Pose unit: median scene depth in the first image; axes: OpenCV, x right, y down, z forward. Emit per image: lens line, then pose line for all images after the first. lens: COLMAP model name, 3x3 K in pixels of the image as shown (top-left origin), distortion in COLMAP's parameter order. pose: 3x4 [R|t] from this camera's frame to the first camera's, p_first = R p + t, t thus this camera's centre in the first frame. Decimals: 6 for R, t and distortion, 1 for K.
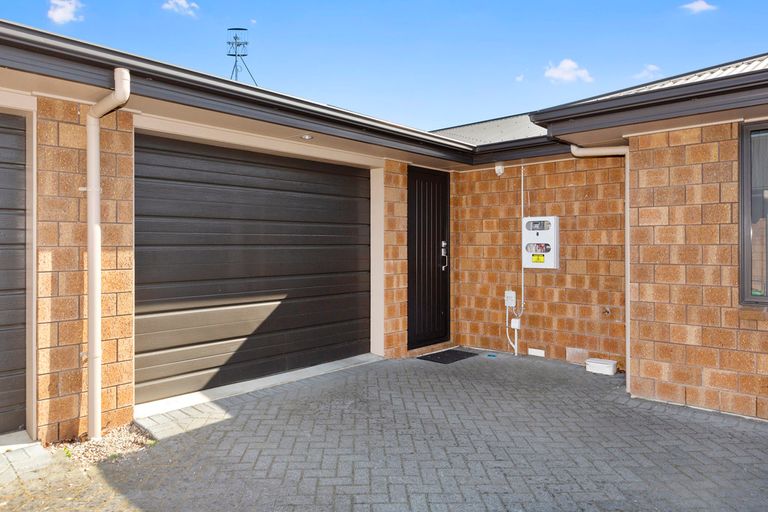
lens RADIAL K [[505.7, 0, 384.0], [0, 505.7, 256.0], [0, 0, 1]] dist [-0.000881, -0.000694]
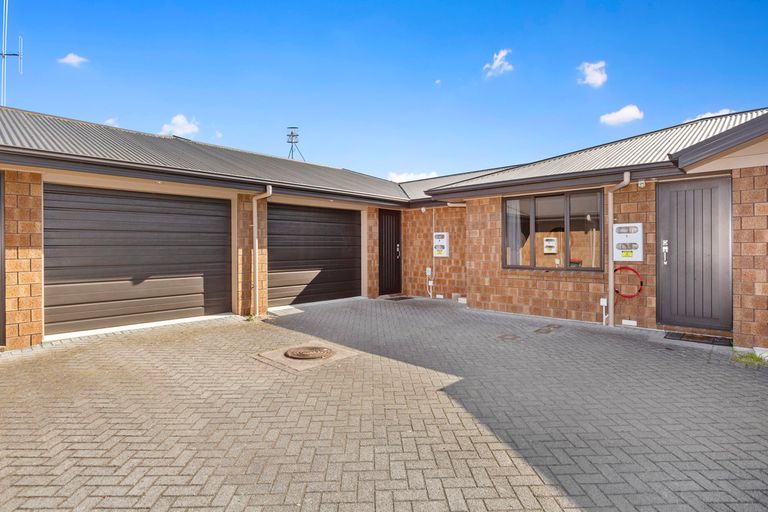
lens RADIAL K [[410.7, 0, 384.0], [0, 410.7, 256.0], [0, 0, 1]] dist [-0.000139, -0.000004]
pose [[0.999828, -0.002292, -0.018382, 0.103995], [0.002266, 0.999996, -0.001405, 0.024087], [0.018385, 0.001363, 0.999830, -0.759794]]
